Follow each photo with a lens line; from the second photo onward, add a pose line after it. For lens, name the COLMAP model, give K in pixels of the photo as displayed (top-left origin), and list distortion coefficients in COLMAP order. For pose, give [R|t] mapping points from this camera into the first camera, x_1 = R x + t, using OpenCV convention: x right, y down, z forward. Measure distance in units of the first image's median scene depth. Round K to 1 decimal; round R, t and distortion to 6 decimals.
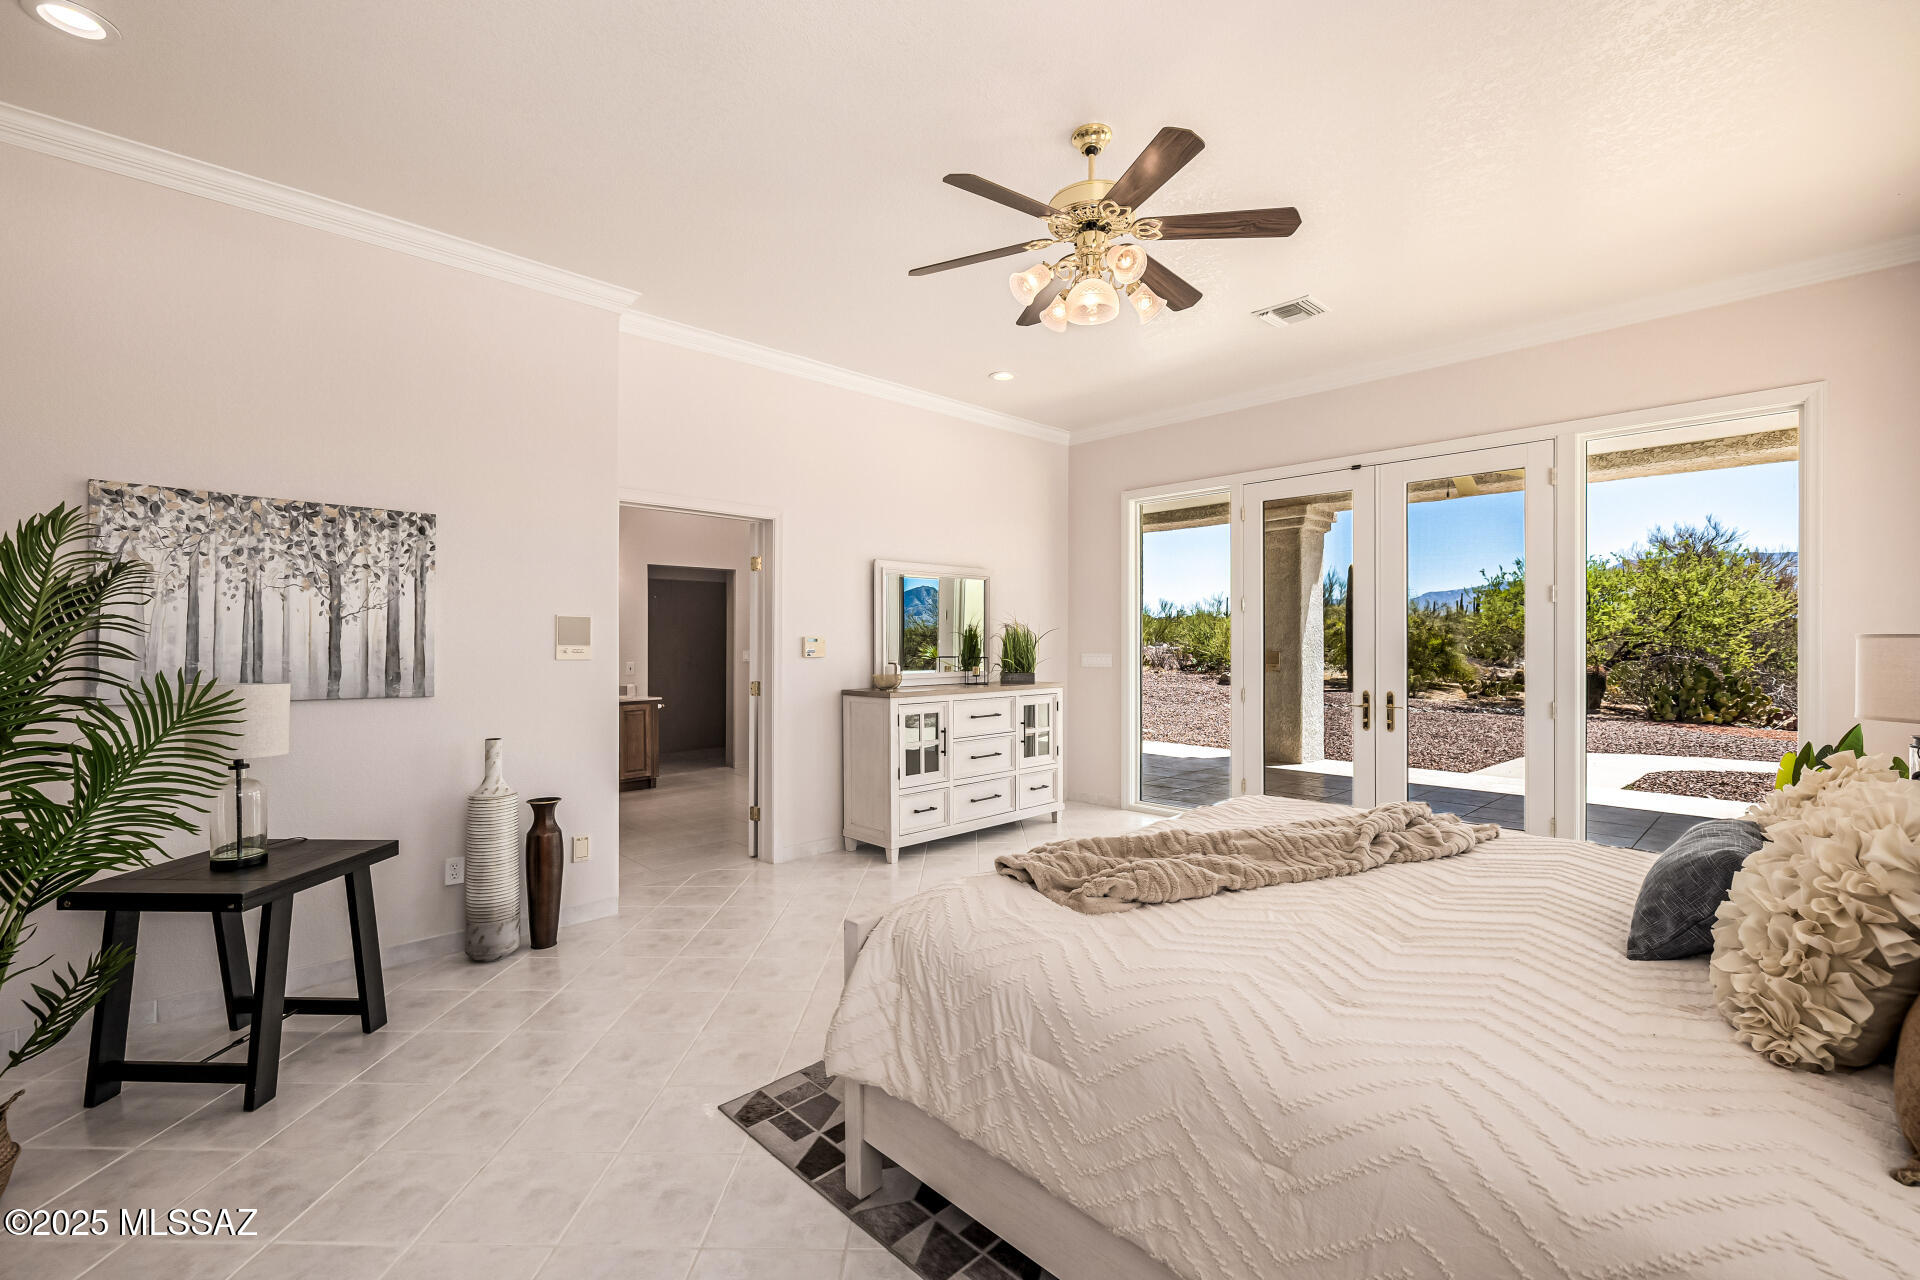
lens RADIAL K [[815.4, 0, 972.3], [0, 815.4, 636.2], [0, 0, 1]] dist [0.000588, -0.000170]
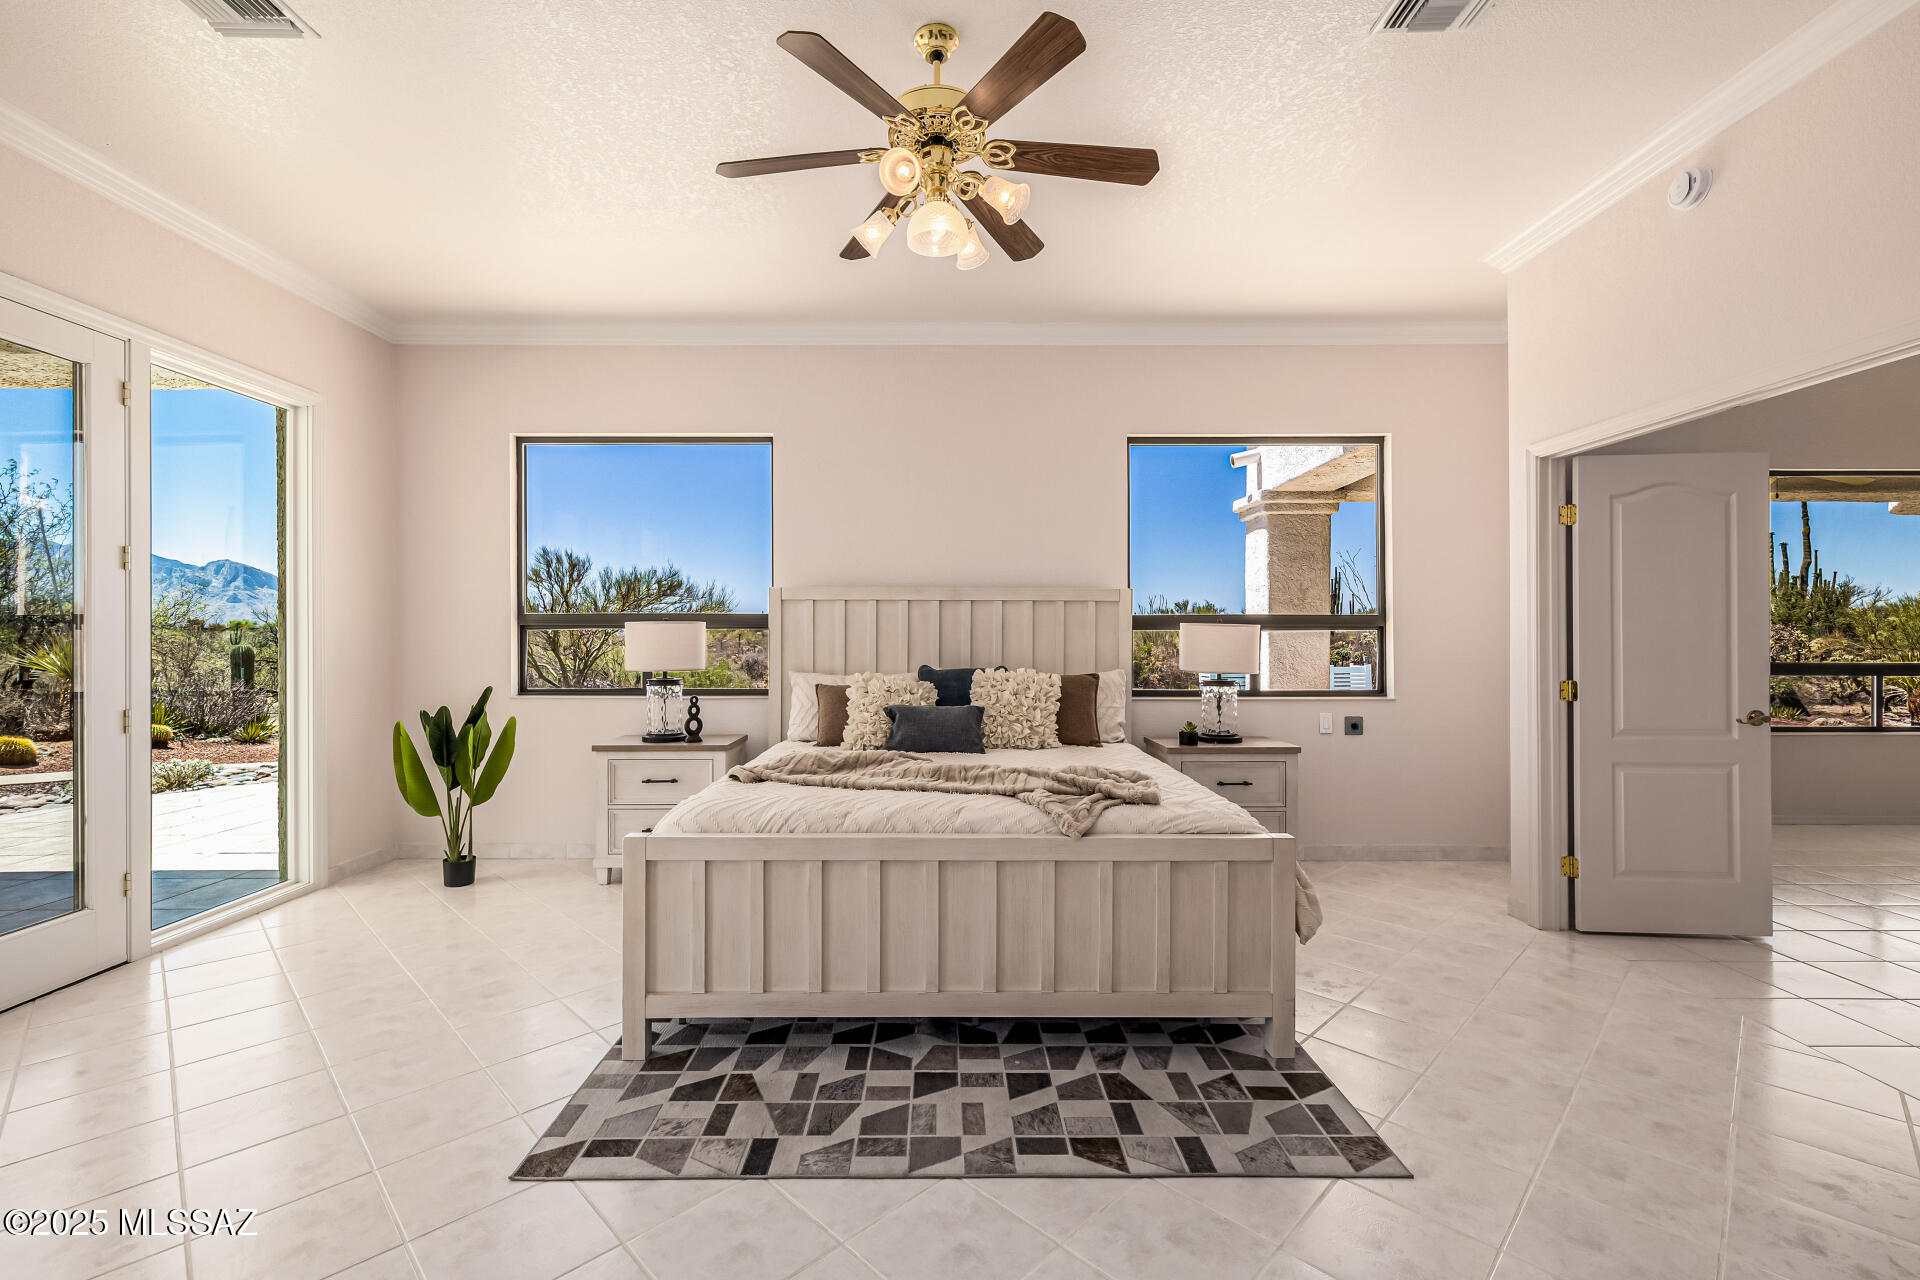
lens RADIAL K [[815.4, 0, 947.3], [0, 815.4, 640.2], [0, 0, 1]] dist [0.000588, -0.000170]
pose [[-0.698673, -0.001280, 0.715440, -0.586900], [0.003731, 0.999978, 0.005432, 0.033534], [-0.715432, 0.006464, -0.698653, 1.959555]]
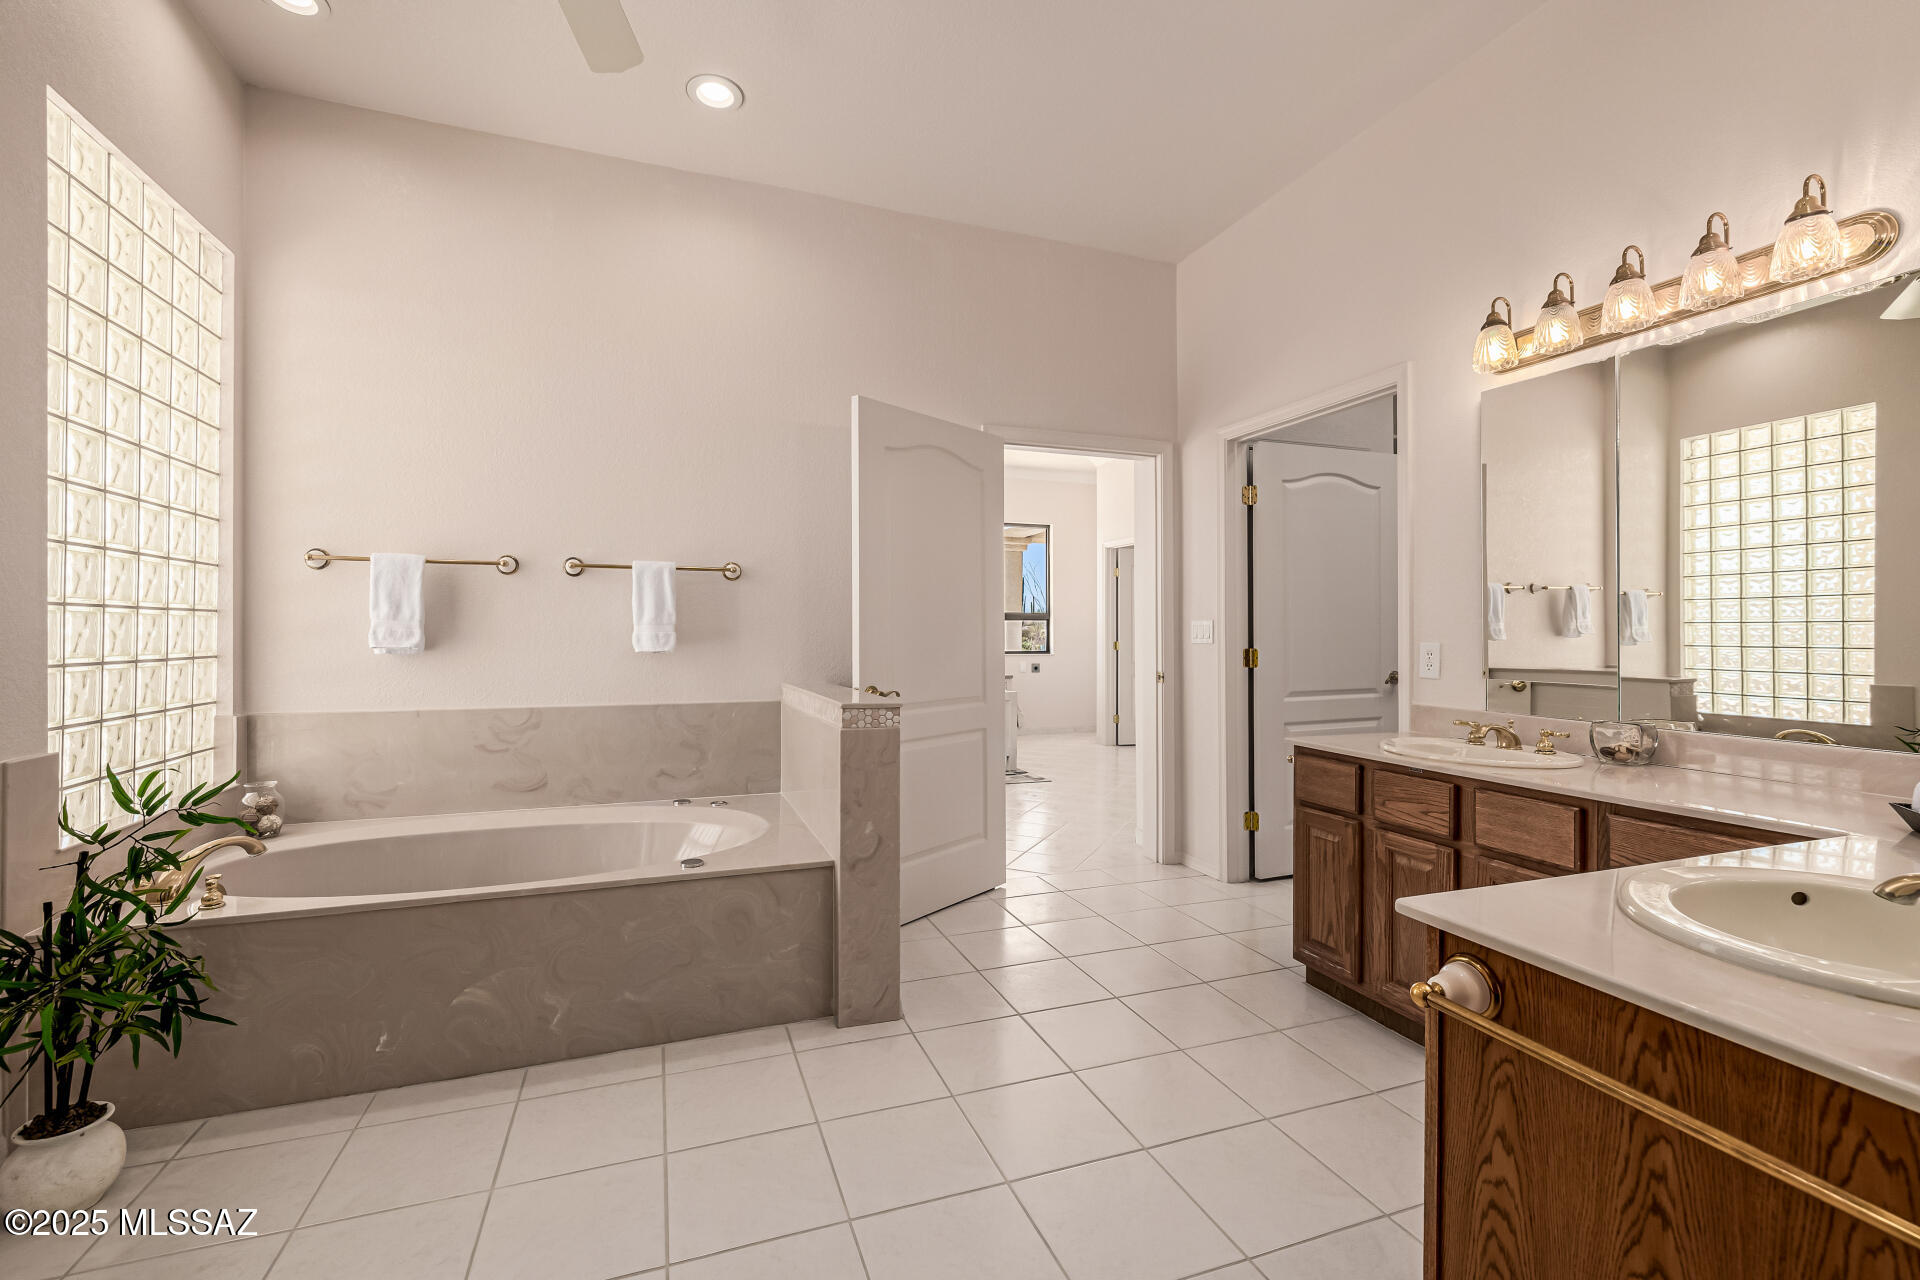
lens RADIAL K [[815.4, 0, 955.7], [0, 815.4, 625.4], [0, 0, 1]] dist [0.000588, -0.000170]
pose [[-0.910647, 0.000939, 0.413185, -1.160557], [-0.000800, 0.999992, -0.004035, 0.064644], [-0.413185, -0.004005, -0.910638, 3.690605]]
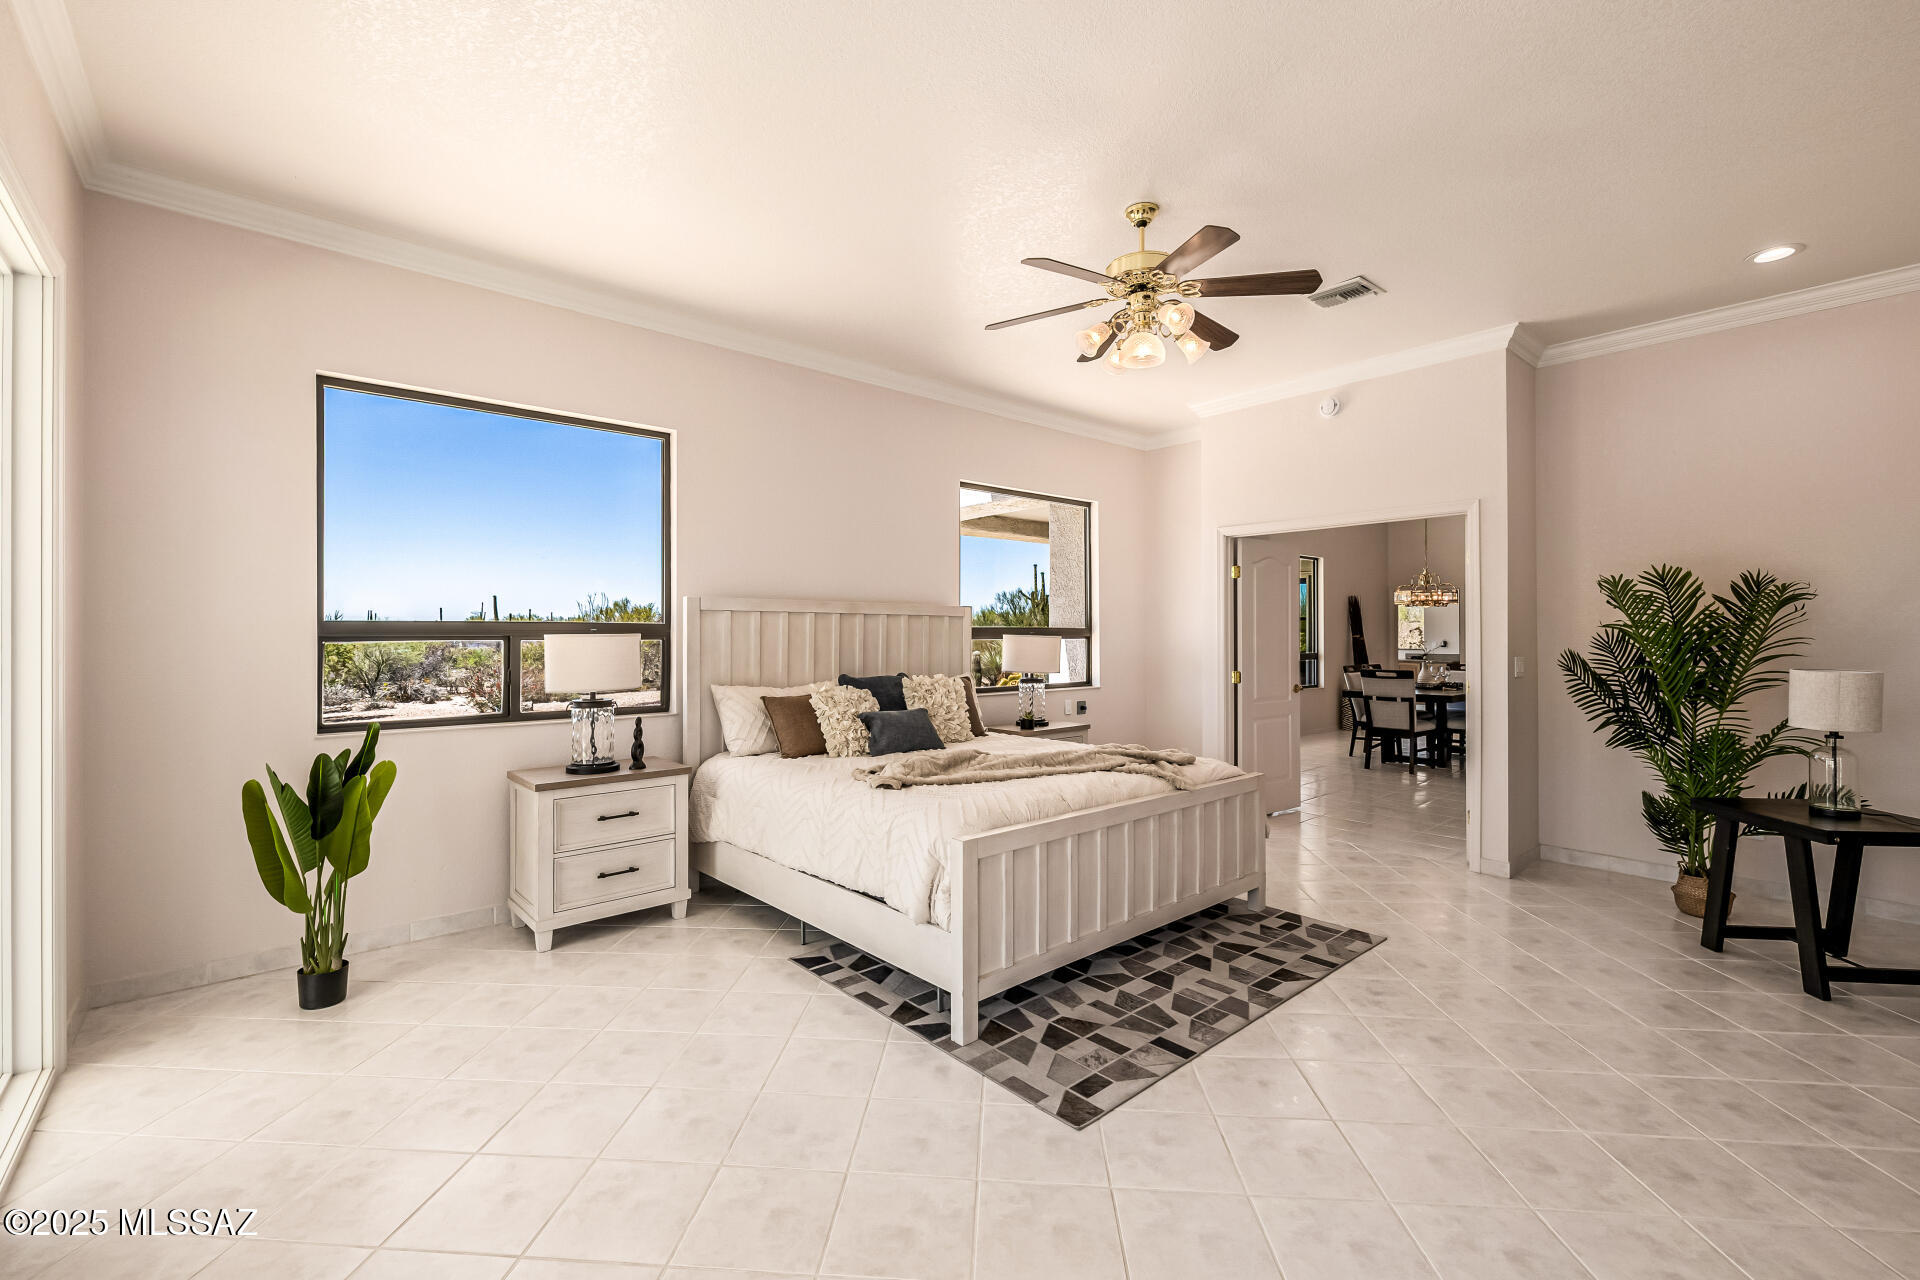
lens RADIAL K [[815.4, 0, 929.6], [0, 815.4, 635.9], [0, 0, 1]] dist [0.000588, -0.000170]
pose [[-0.995942, 0.001641, 0.089984, 0.413915], [0.002147, 0.999982, 0.005526, -0.004401], [-0.089973, 0.005697, -0.995928, 2.680350]]
